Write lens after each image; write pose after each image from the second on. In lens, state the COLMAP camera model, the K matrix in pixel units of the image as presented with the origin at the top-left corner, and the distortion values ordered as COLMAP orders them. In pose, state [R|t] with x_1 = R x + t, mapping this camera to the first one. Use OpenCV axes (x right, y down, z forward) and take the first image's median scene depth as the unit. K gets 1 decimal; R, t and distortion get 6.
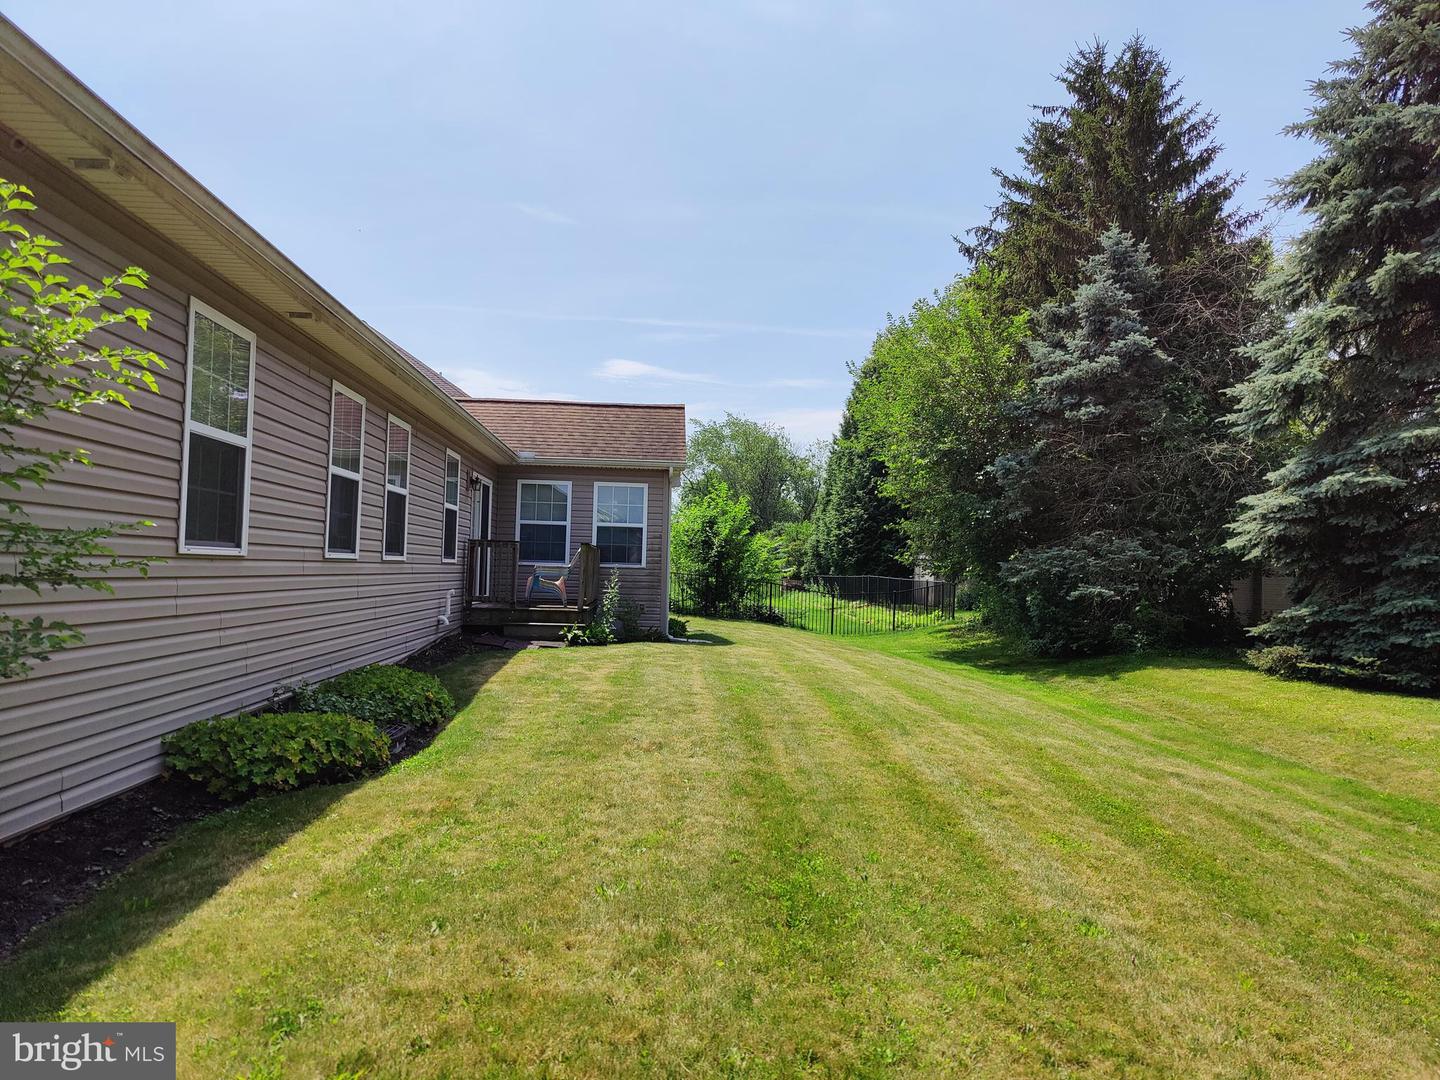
lens RADIAL K [[993.1, 0, 718.9], [0, 993.1, 538.6], [0, 0, 1]] dist [0.036956, -0.028493]
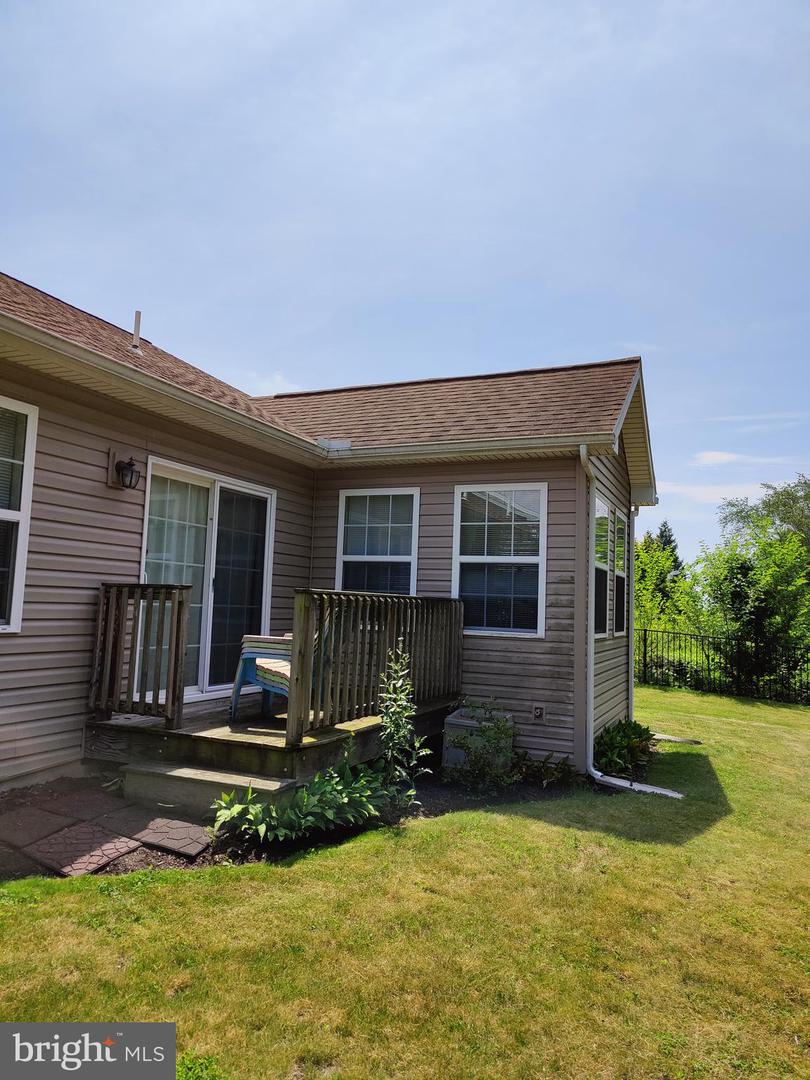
lens RADIAL K [[744.8, 0, 409.8], [0, 744.8, 539.5], [0, 0, 1]] dist [0.036956, -0.028493]
pose [[0.886051, -0.034110, -0.462331, 0.047983], [0.000786, 0.997399, -0.072079, 0.004814], [0.463587, 0.063502, 0.883773, 0.582149]]
